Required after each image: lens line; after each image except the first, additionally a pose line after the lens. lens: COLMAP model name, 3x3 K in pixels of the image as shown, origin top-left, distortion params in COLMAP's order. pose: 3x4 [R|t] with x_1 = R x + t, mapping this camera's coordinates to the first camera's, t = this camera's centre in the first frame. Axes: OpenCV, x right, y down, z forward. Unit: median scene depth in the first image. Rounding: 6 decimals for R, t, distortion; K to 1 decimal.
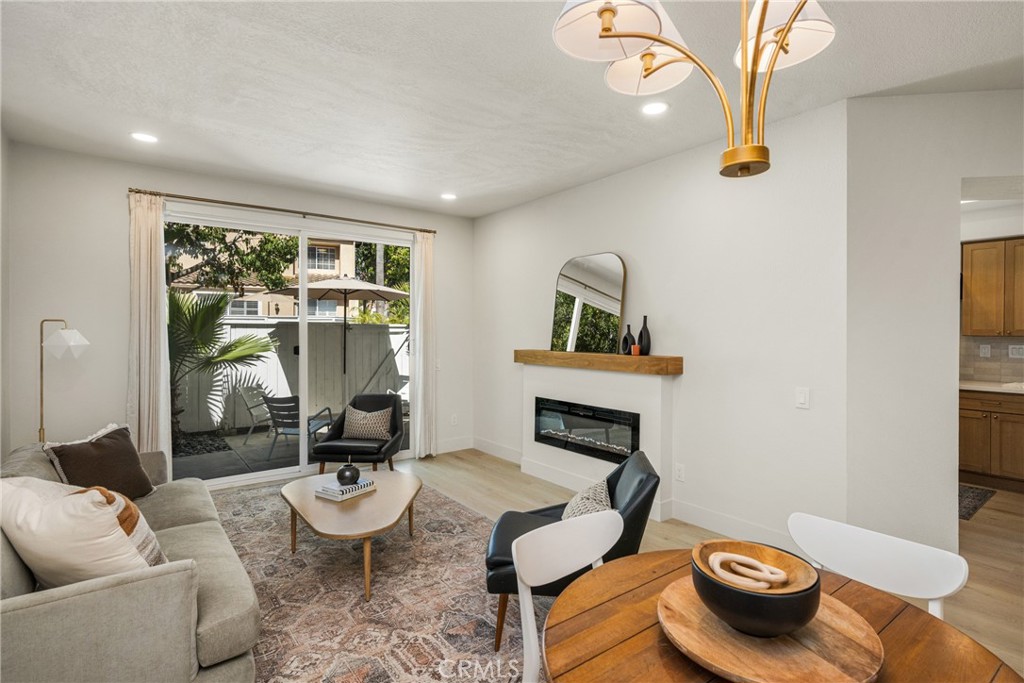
lens RADIAL K [[497.8, 0, 527.0], [0, 497.8, 335.2], [0, 0, 1]] dist [0.000746, -0.000332]
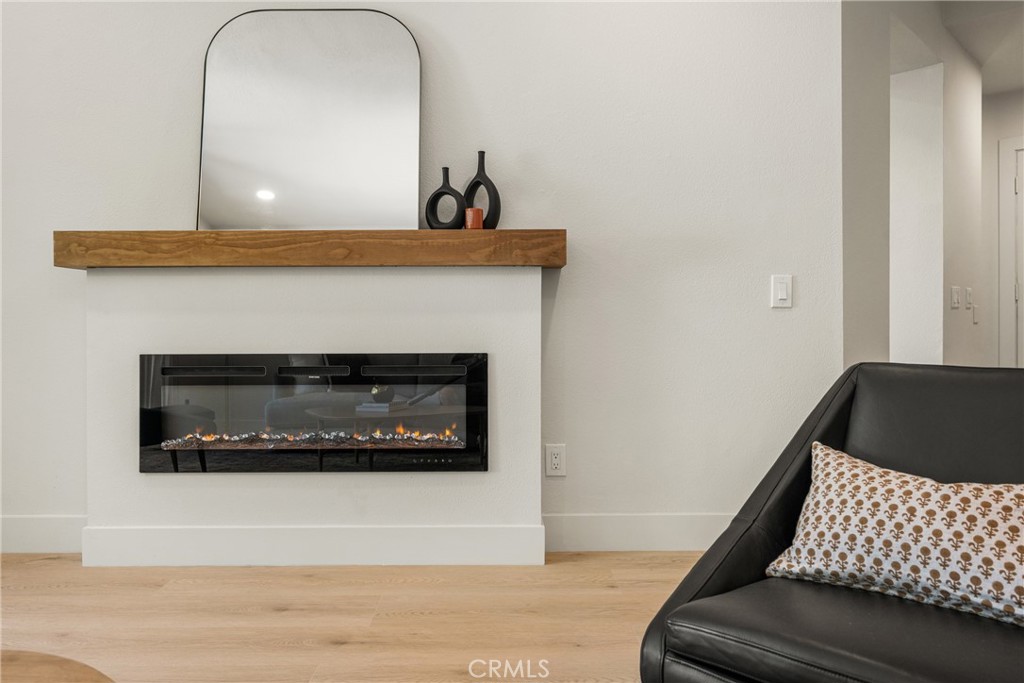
lens RADIAL K [[701.9, 0, 491.0], [0, 701.9, 329.8], [0, 0, 1]] dist [0.000458, 0.000051]
pose [[0.621629, -0.013266, 0.783199, -0.285072], [0.011173, 0.999905, 0.008068, 0.125683], [-0.783232, 0.003736, 0.621719, 0.560328]]
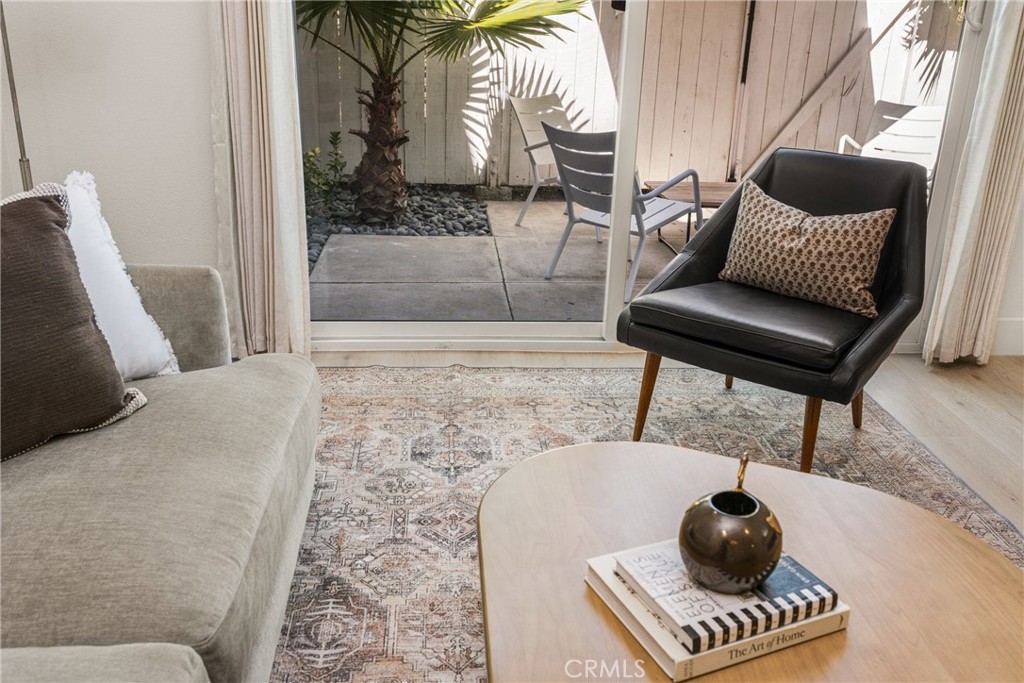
lens RADIAL K [[891.6, 0, 512.0], [0, 891.6, 341.5], [0, 0, 1]] dist [-0.009383, -0.003579]
pose [[0.829628, 0.220773, -0.512812, -0.204005], [-0.033484, 0.936519, 0.349014, 0.051847], [0.557311, -0.272381, 0.784355, 0.527331]]
